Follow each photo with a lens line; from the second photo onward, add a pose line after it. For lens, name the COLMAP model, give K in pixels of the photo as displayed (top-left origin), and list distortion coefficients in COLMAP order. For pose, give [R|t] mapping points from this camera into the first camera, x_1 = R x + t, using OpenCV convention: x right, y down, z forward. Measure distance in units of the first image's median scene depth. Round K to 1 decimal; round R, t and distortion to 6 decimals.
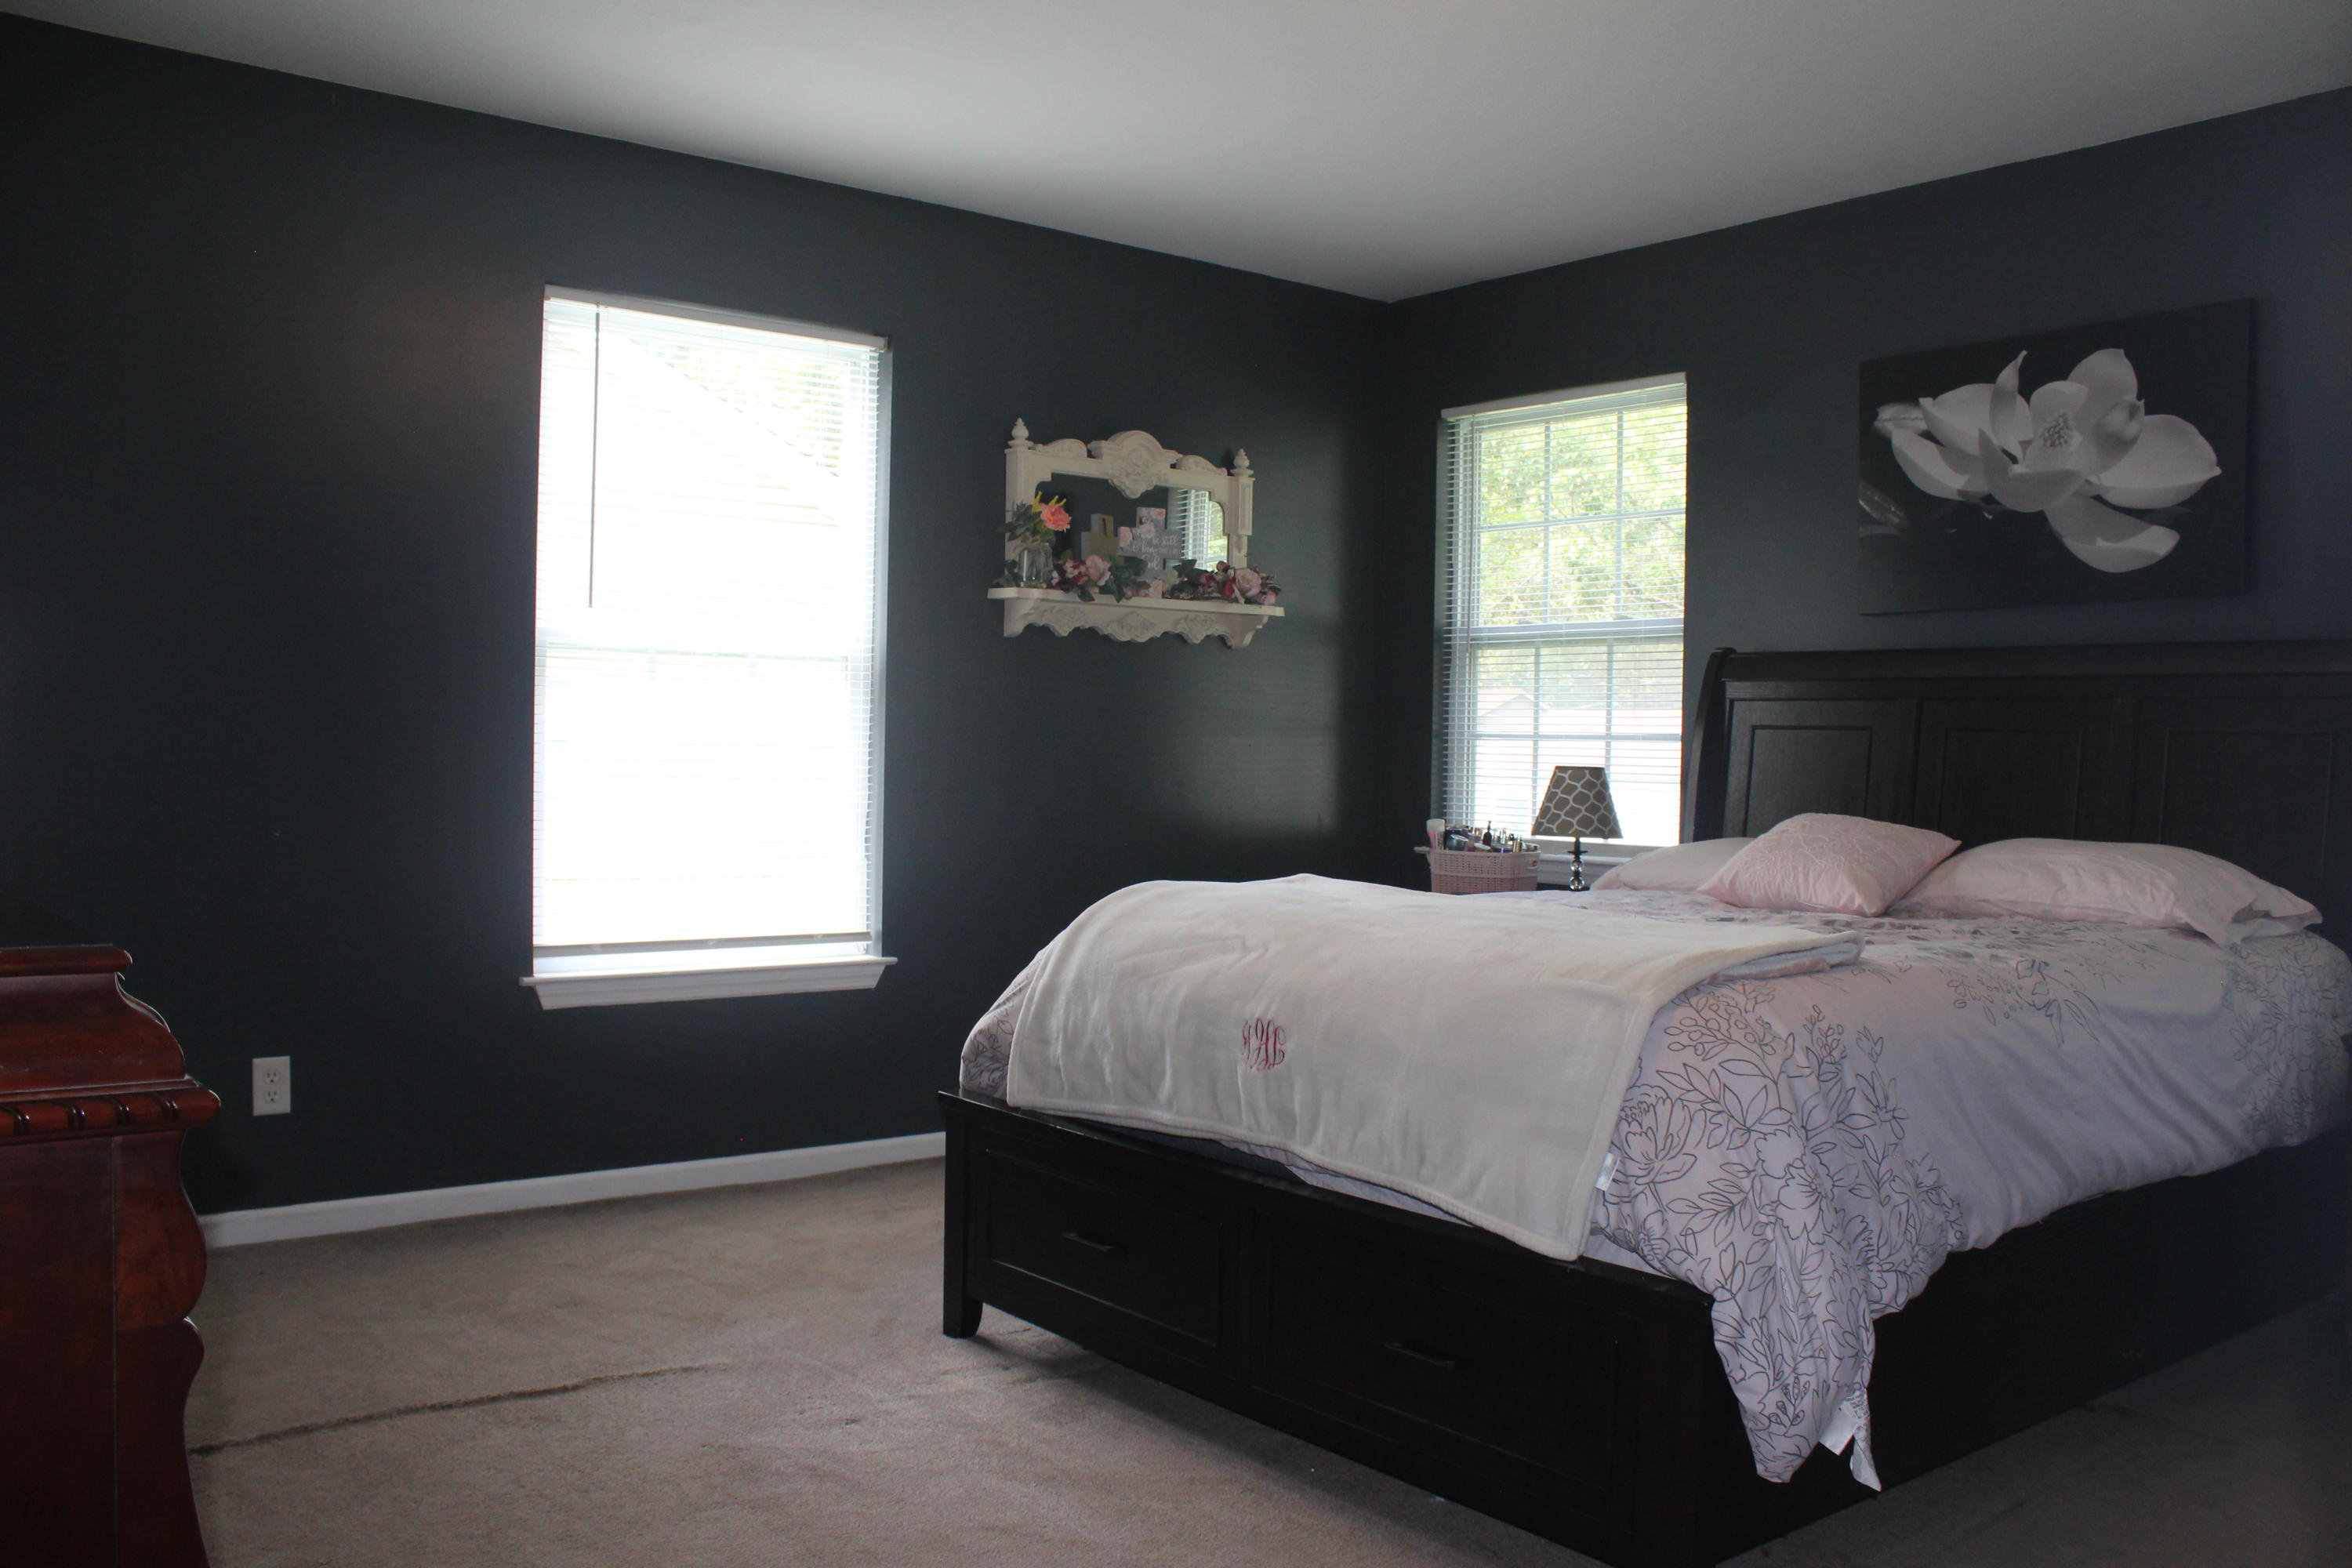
lens RADIAL K [[1965.4, 0, 1162.3], [0, 1965.4, 788.0], [0, 0, 1]] dist [-0.157136, 0.138071]
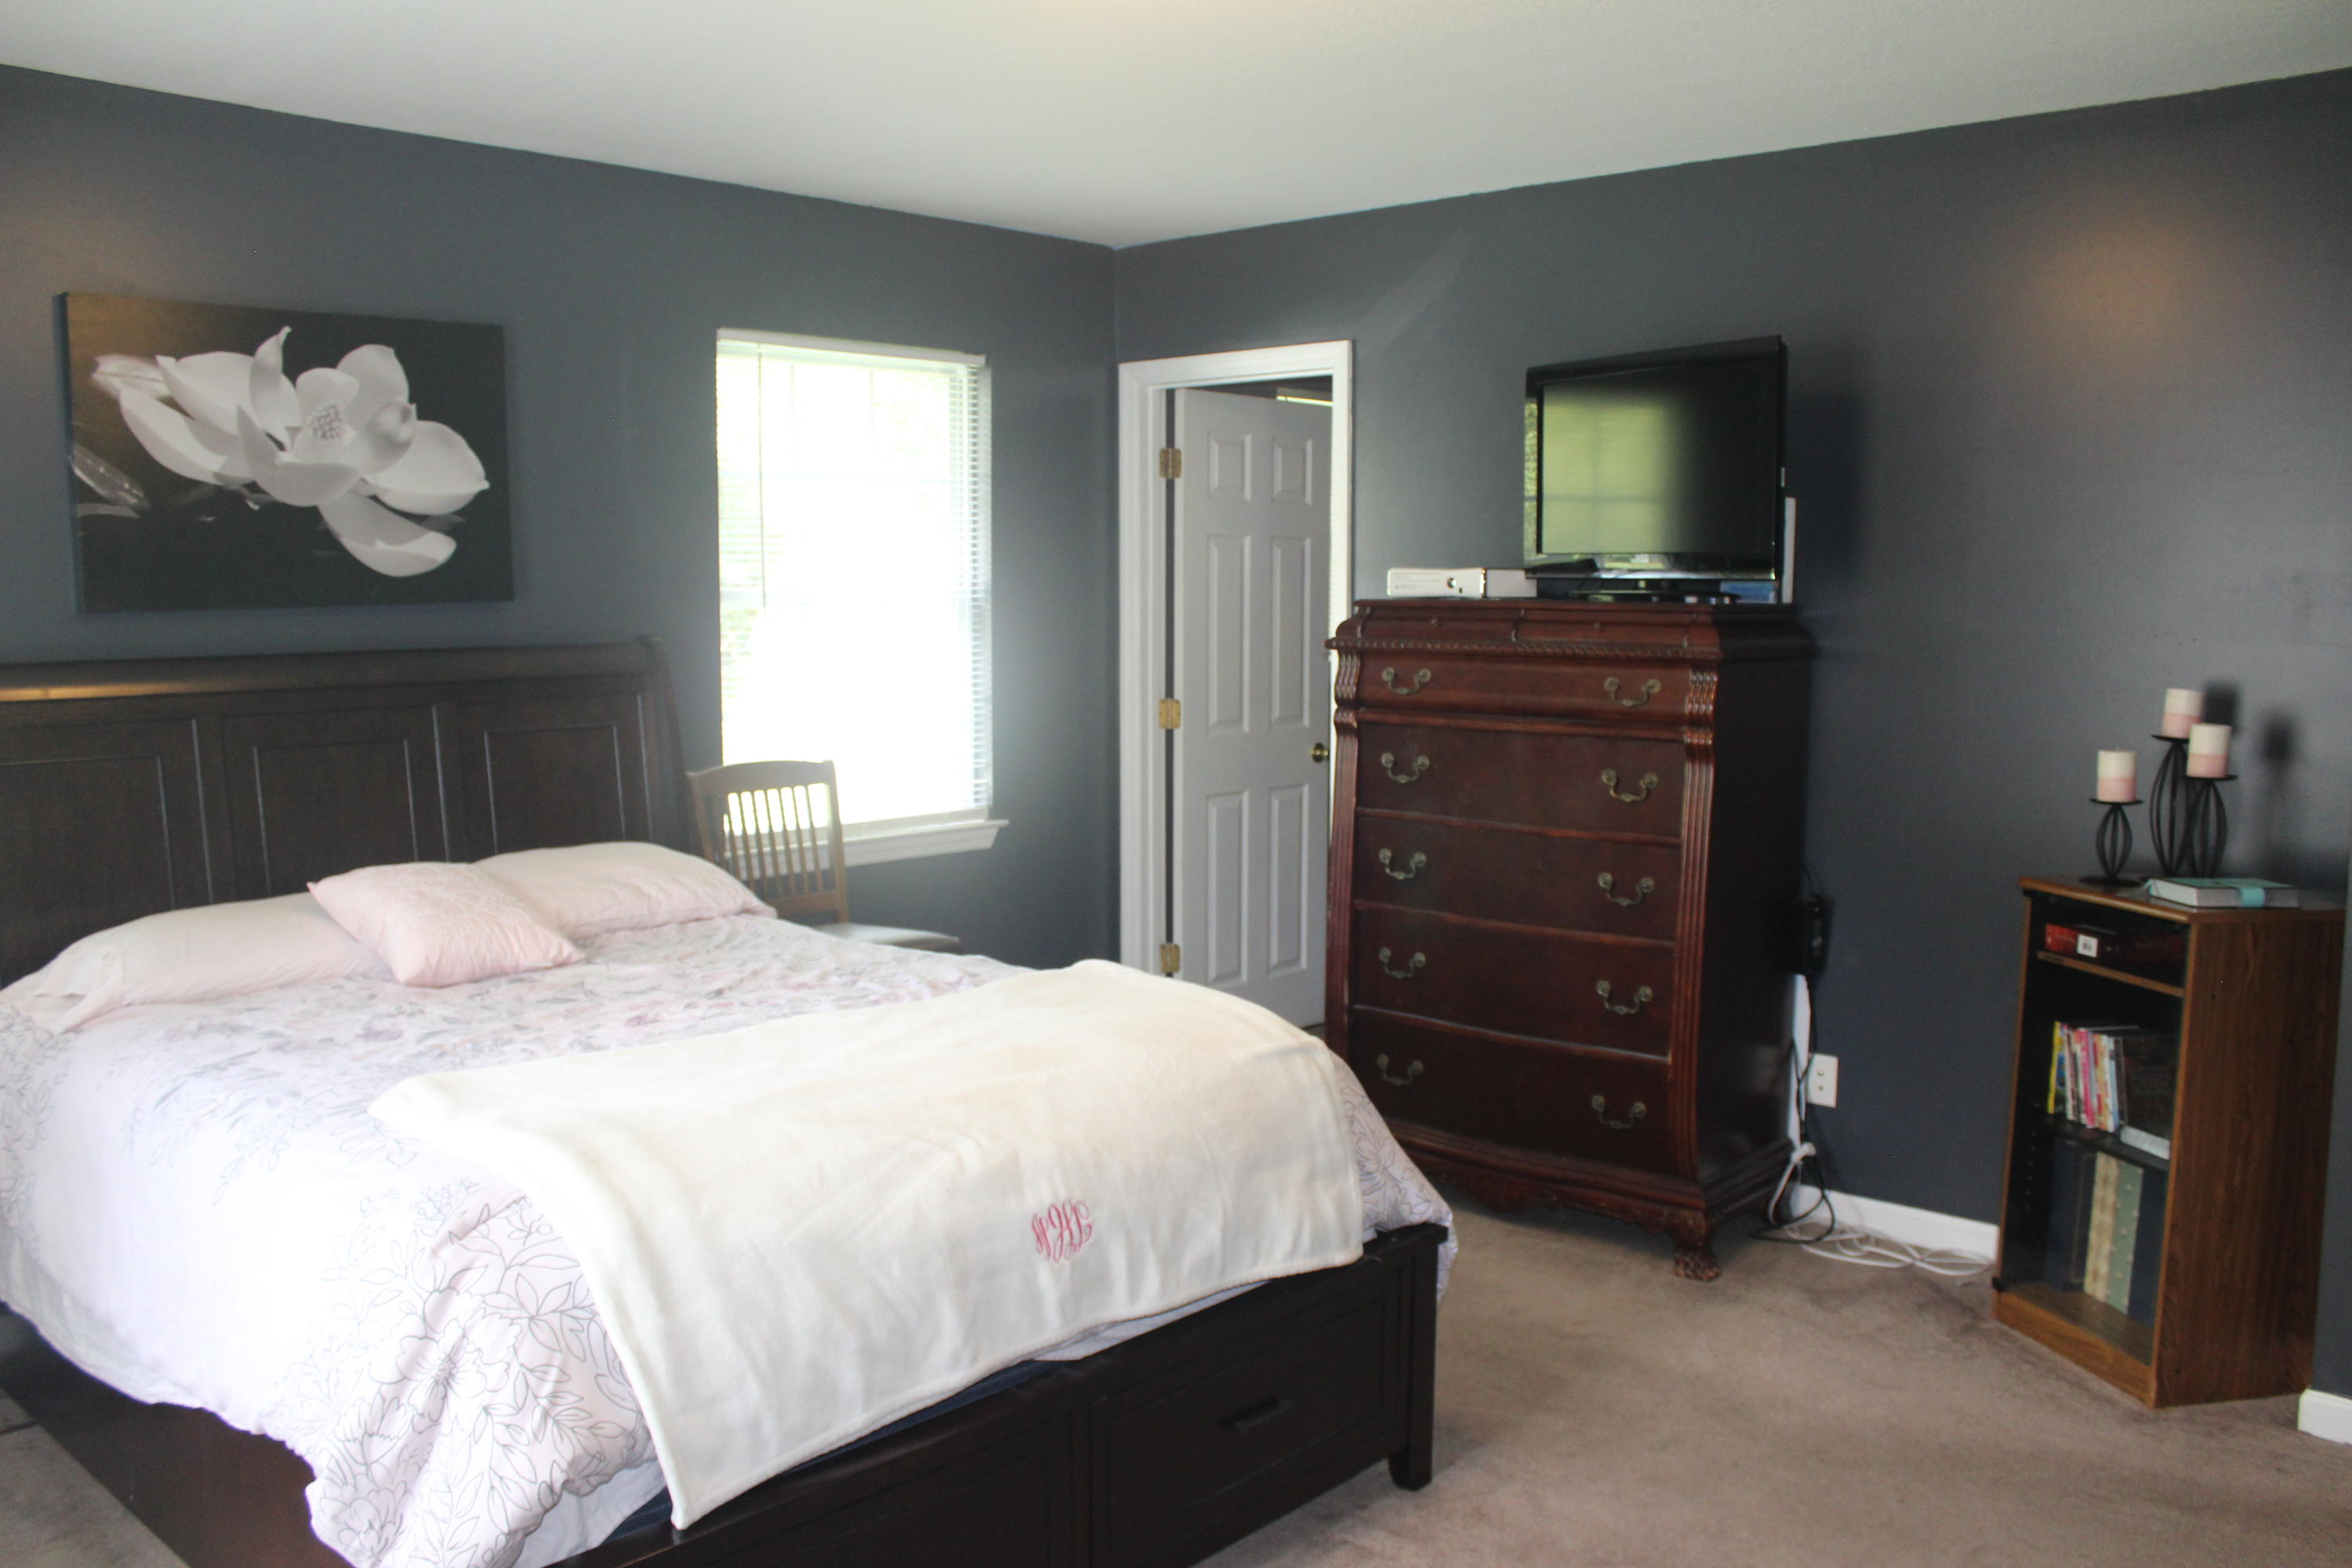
lens RADIAL K [[1965.4, 0, 1186.7], [0, 1965.4, 808.6], [0, 0, 1]] dist [-0.157136, 0.138071]
pose [[-0.159538, -0.133314, 0.978149, -0.551720], [0.016059, 0.990358, 0.137597, -0.123339], [-0.987061, 0.037660, -0.155858, 0.748925]]
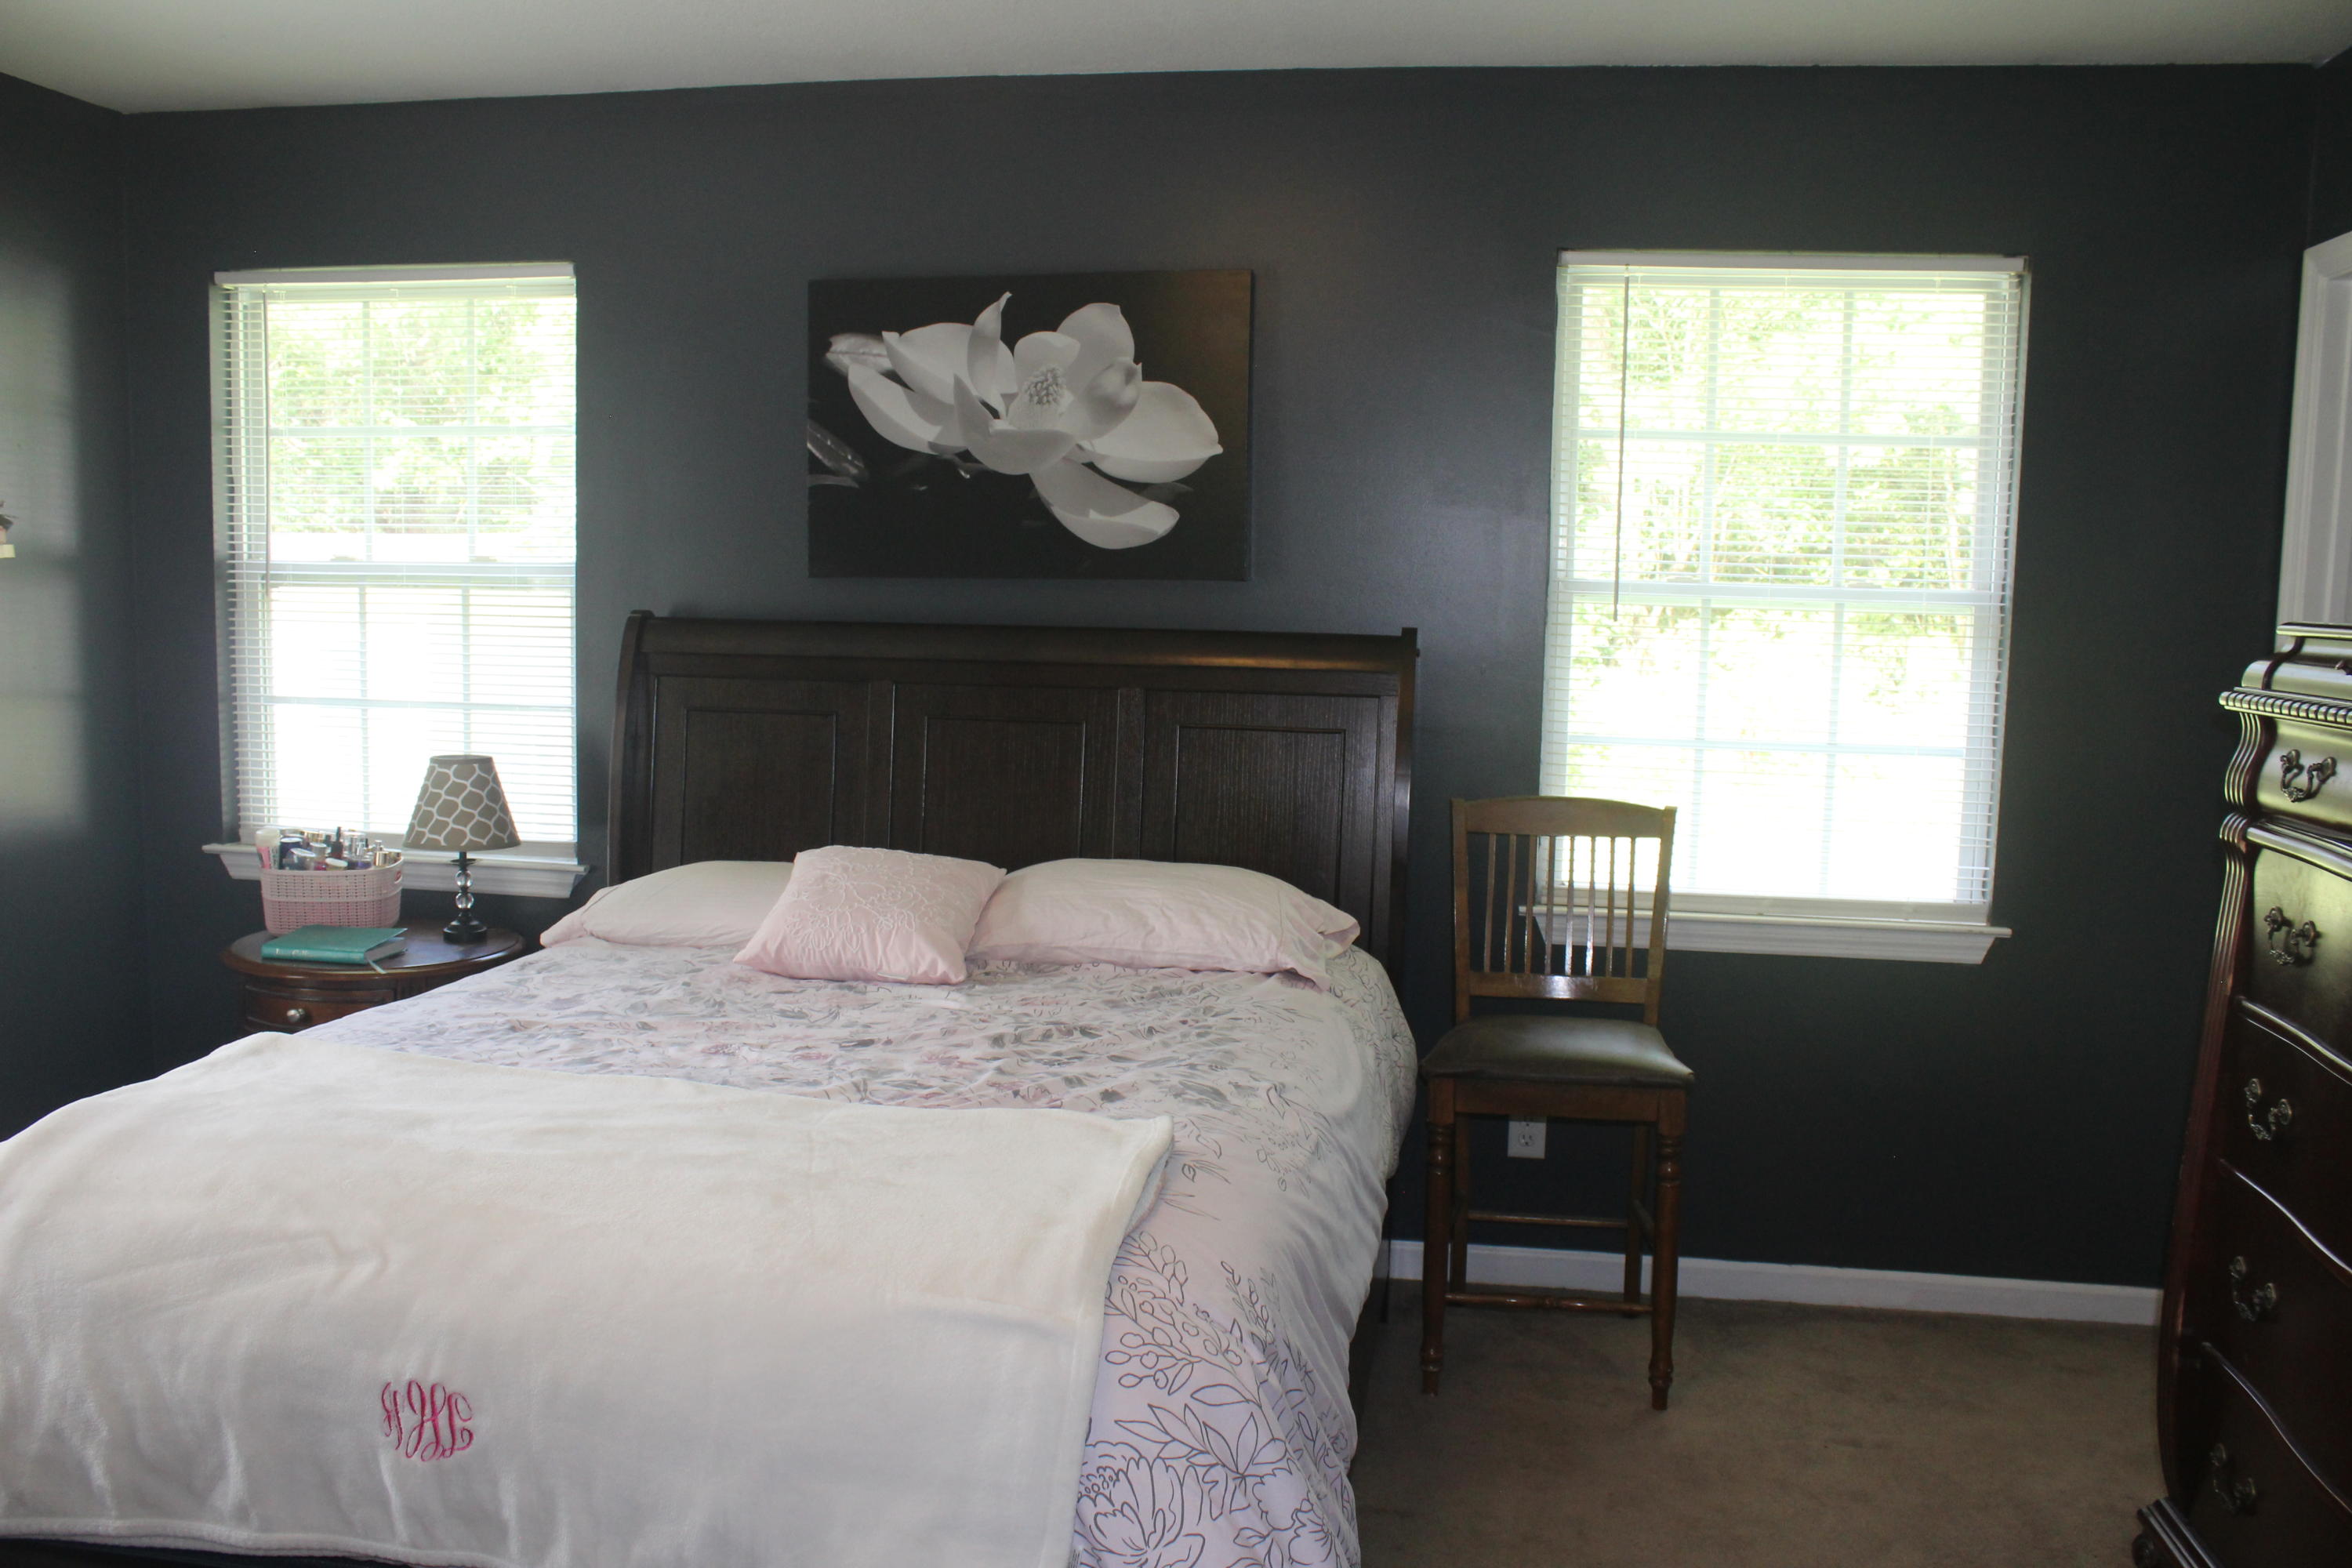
lens RADIAL K [[1965.4, 0, 1166.8], [0, 1965.4, 788.8], [0, 0, 1]] dist [-0.157136, 0.138071]
pose [[0.744786, -0.079754, 0.662521, -0.117490], [0.006950, 0.993705, 0.111809, -0.103055], [-0.667268, -0.078669, 0.740652, 0.265599]]
